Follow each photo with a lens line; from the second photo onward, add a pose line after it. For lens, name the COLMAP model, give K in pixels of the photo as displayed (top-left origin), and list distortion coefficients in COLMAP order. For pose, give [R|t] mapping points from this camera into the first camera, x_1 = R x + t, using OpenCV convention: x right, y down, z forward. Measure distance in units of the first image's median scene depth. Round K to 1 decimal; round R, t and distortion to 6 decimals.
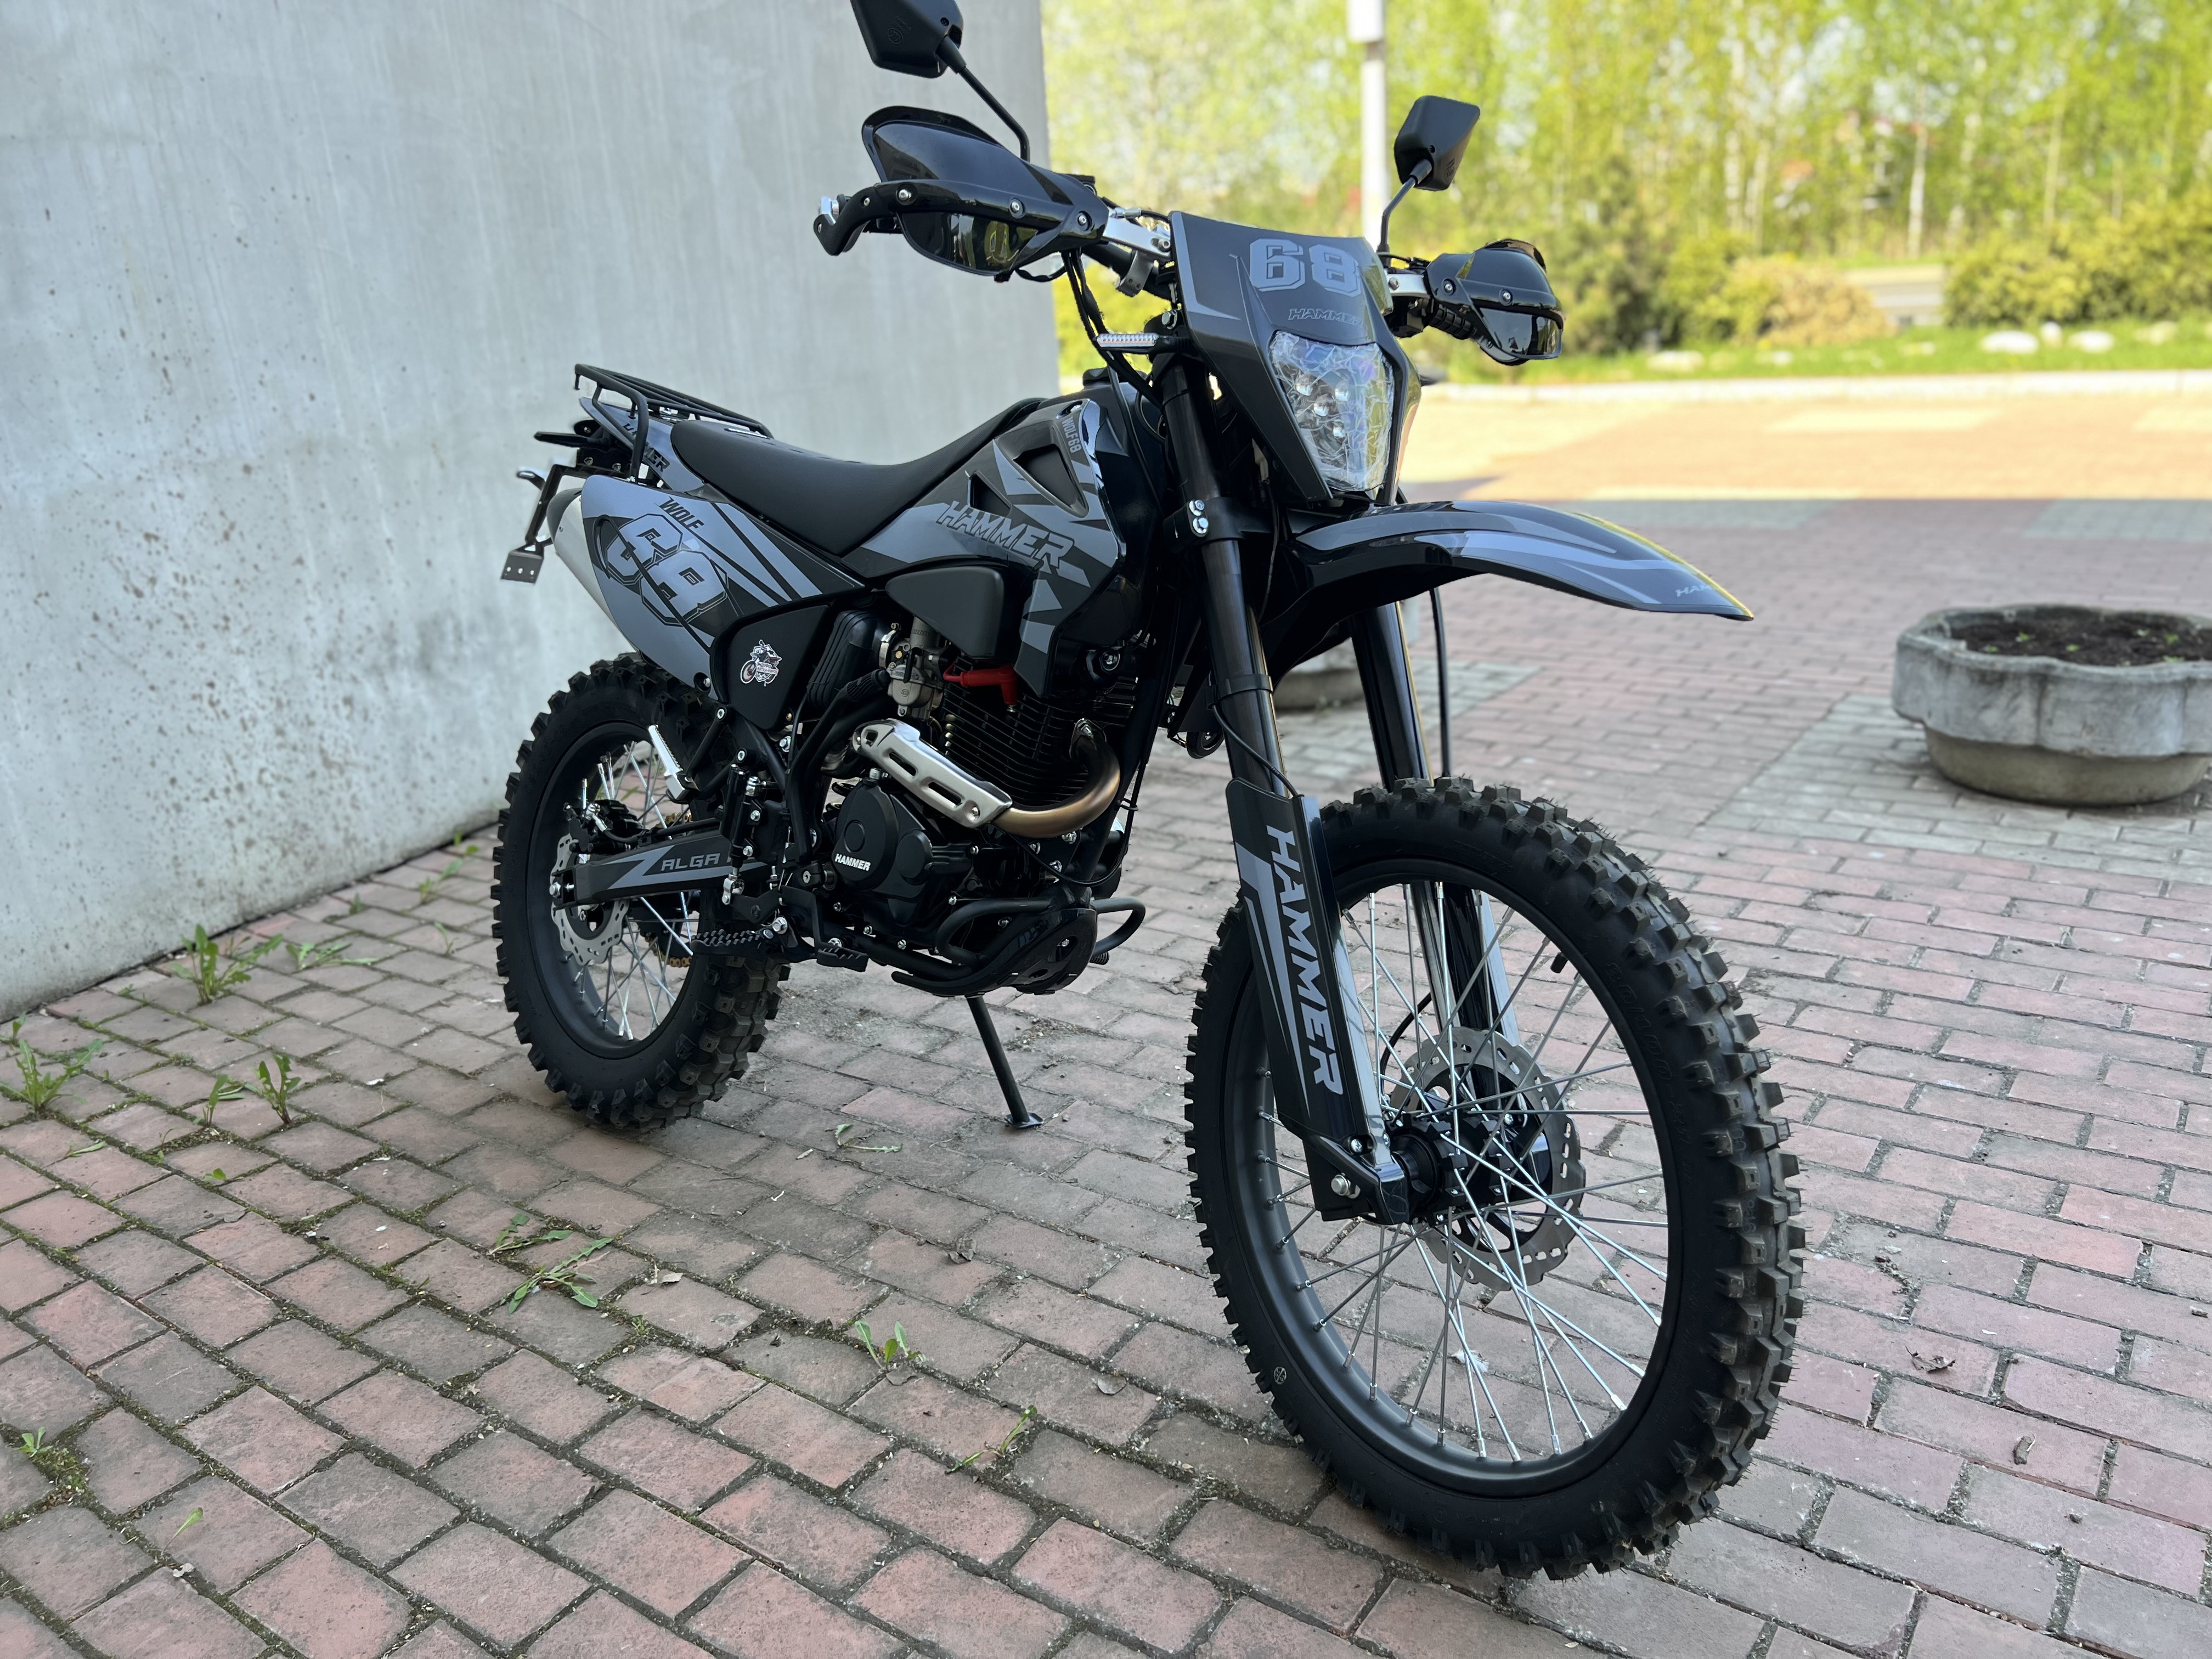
lens RADIAL K [[1671.6, 0, 1114.6], [0, 1671.6, 825.0], [0, 0, 1]] dist [0.053764, -0.051386]
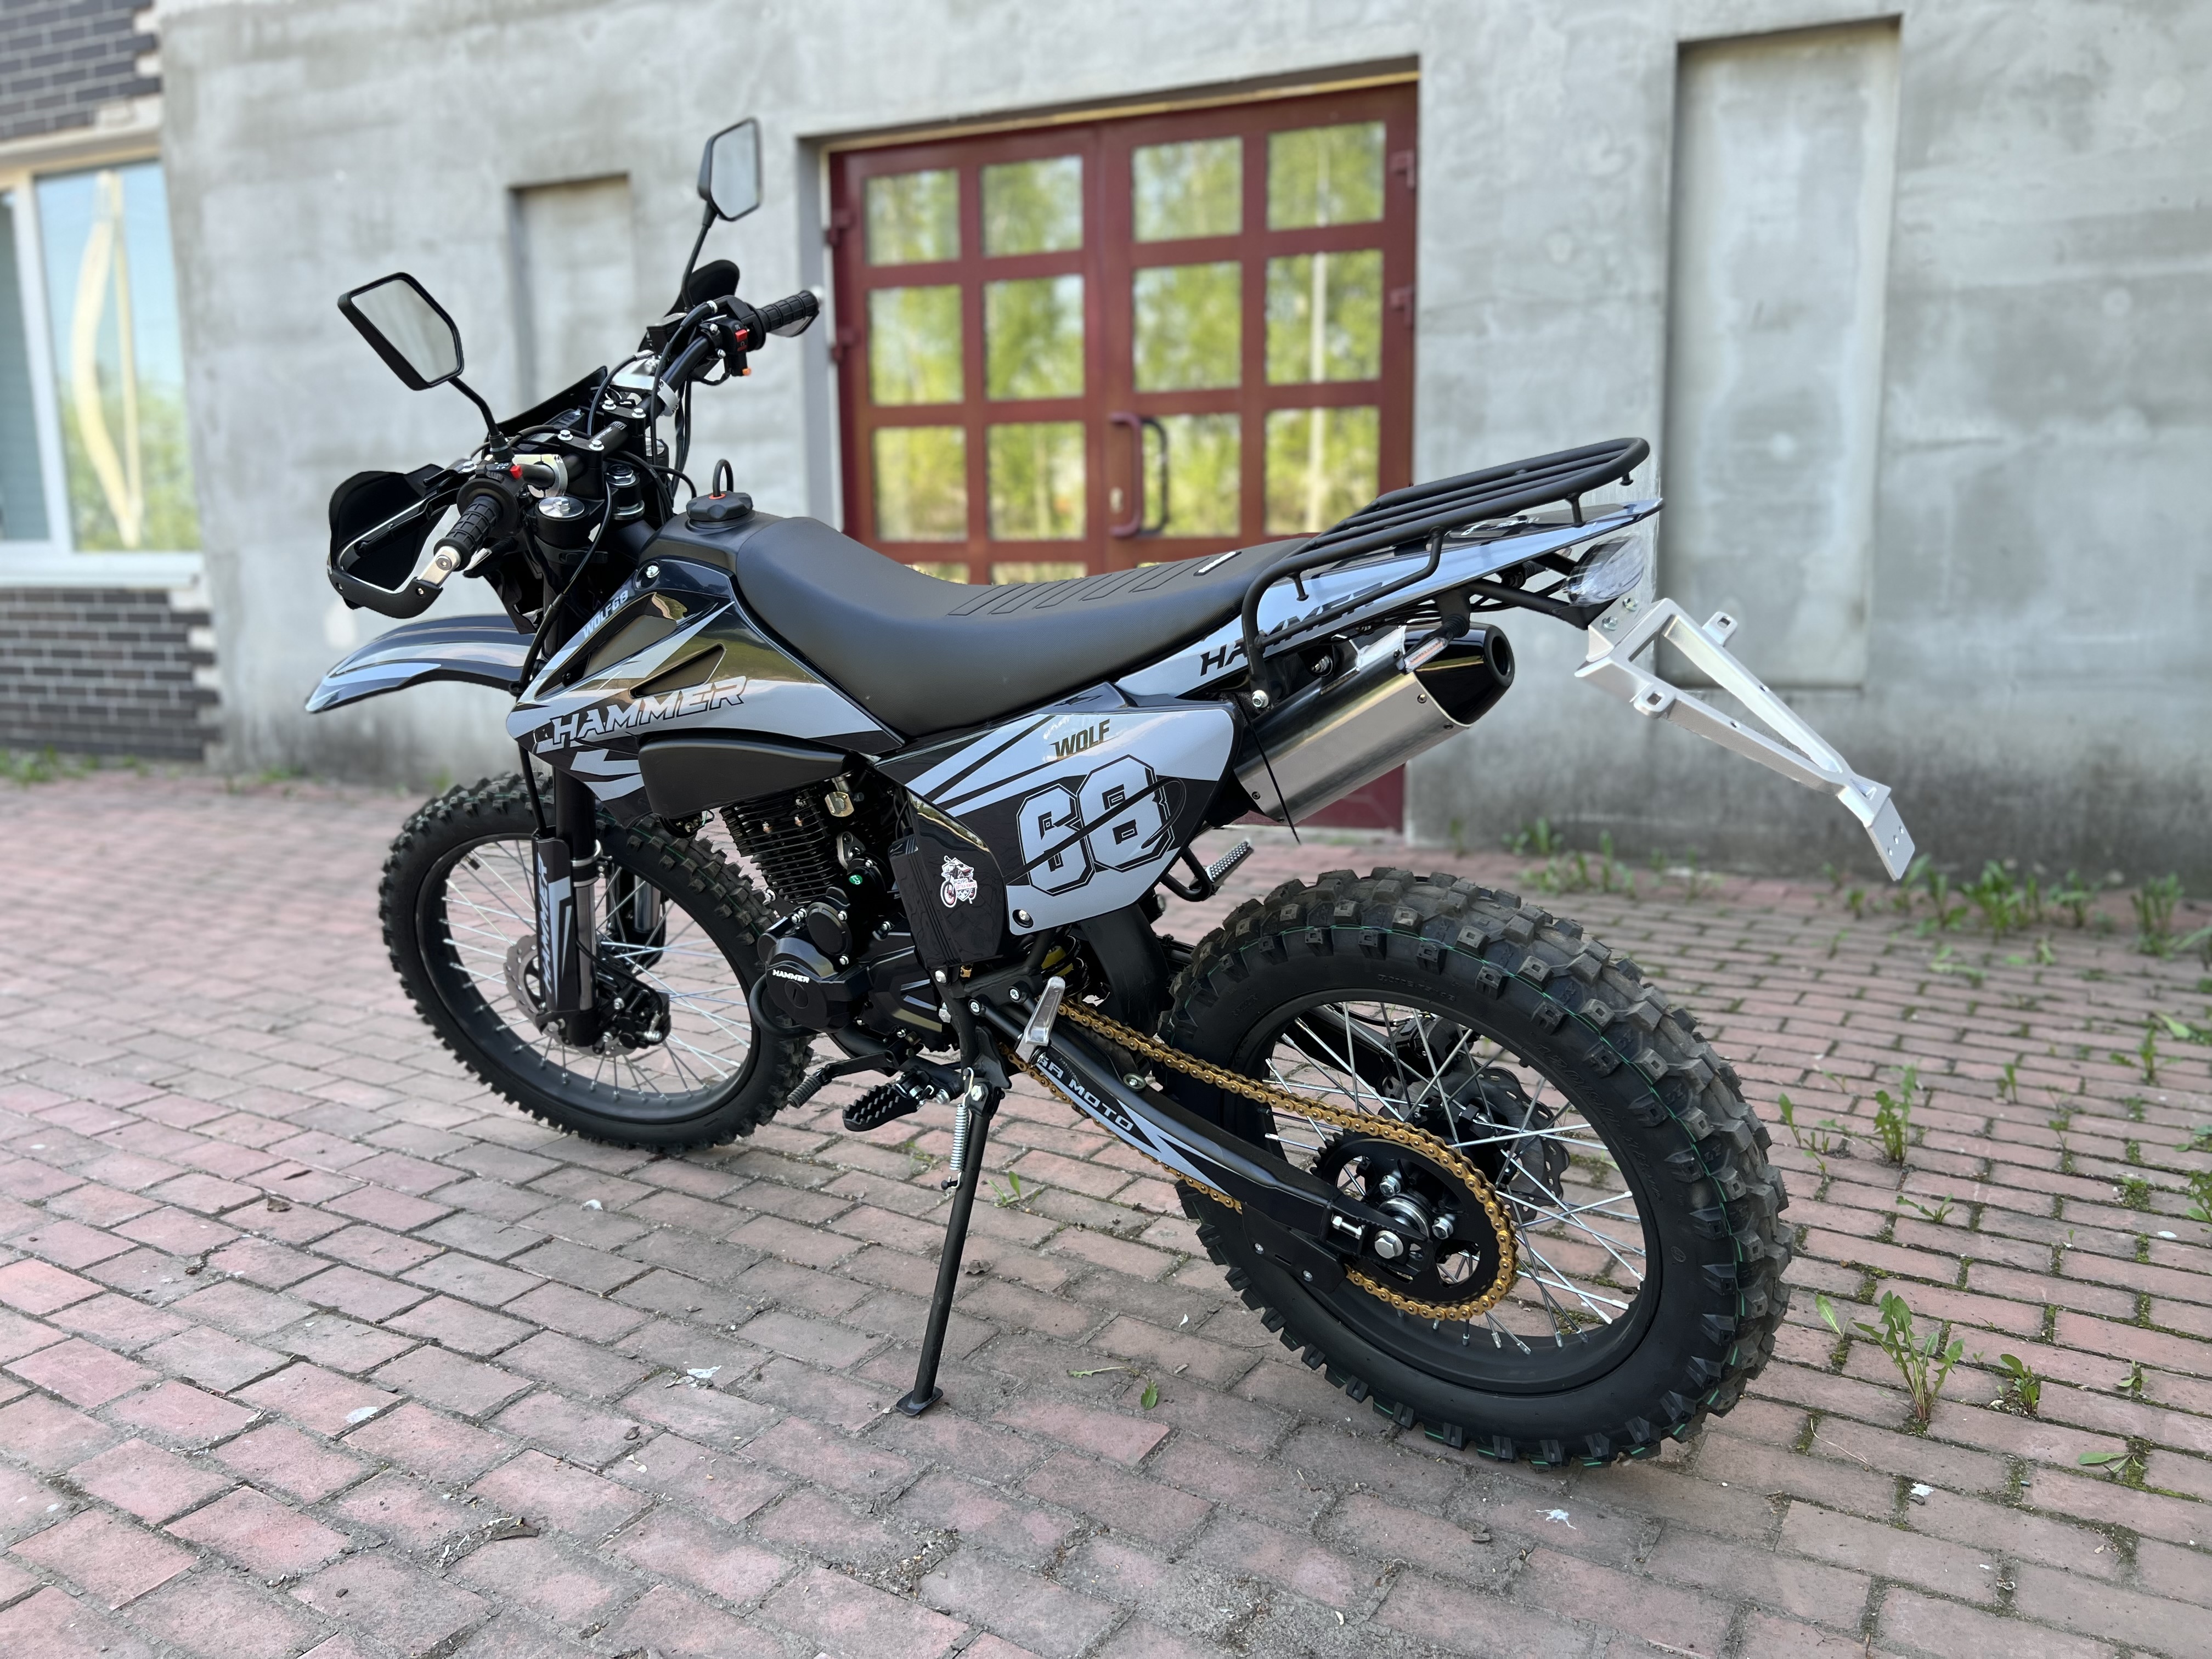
lens RADIAL K [[1671.6, 0, 1109.9], [0, 1671.6, 827.6], [0, 0, 1]] dist [0.053764, -0.051386]
pose [[-0.994093, 0.089594, -0.061253, -0.133303], [0.048995, 0.874065, 0.483332, -0.515829], [0.096842, 0.477476, -0.873292, 1.787044]]
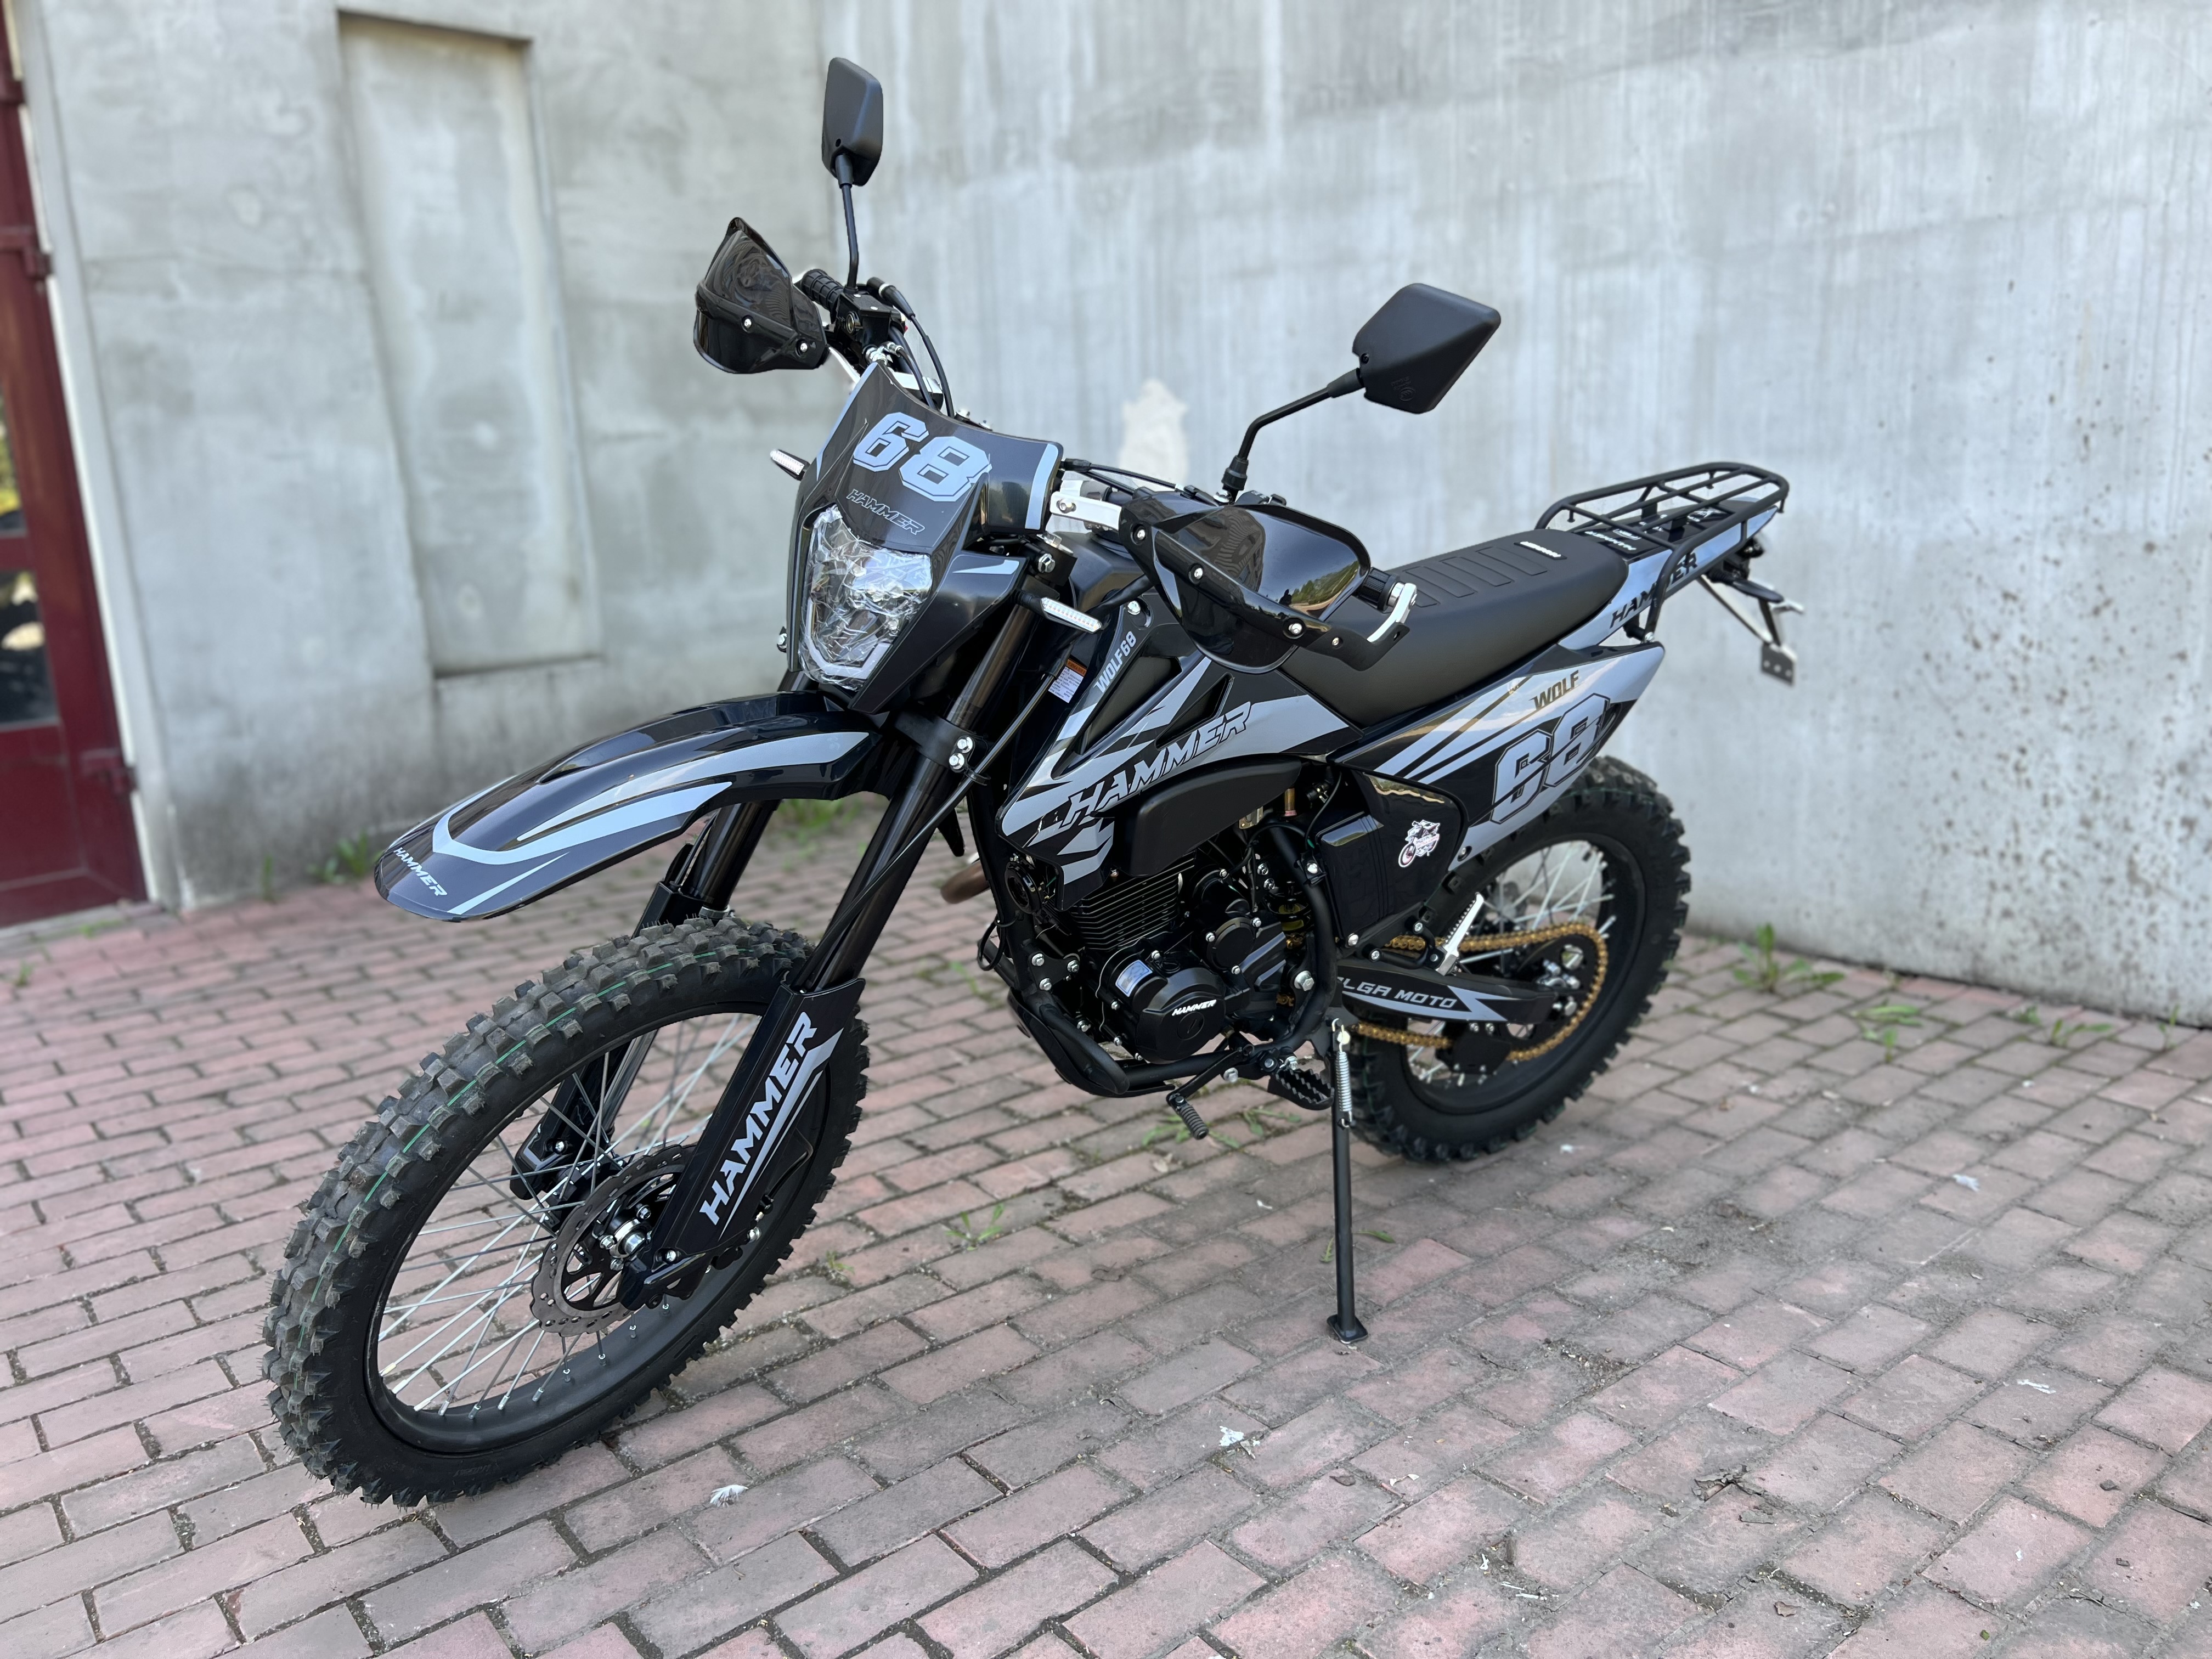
lens RADIAL K [[1671.6, 0, 1106.9], [0, 1671.6, 825.9], [0, 0, 1]] dist [0.053764, -0.051386]
pose [[-0.265677, 0.286477, -0.920514, 0.827077], [-0.259029, 0.898506, 0.354389, -0.396470], [0.928612, 0.332593, -0.164507, 1.054194]]
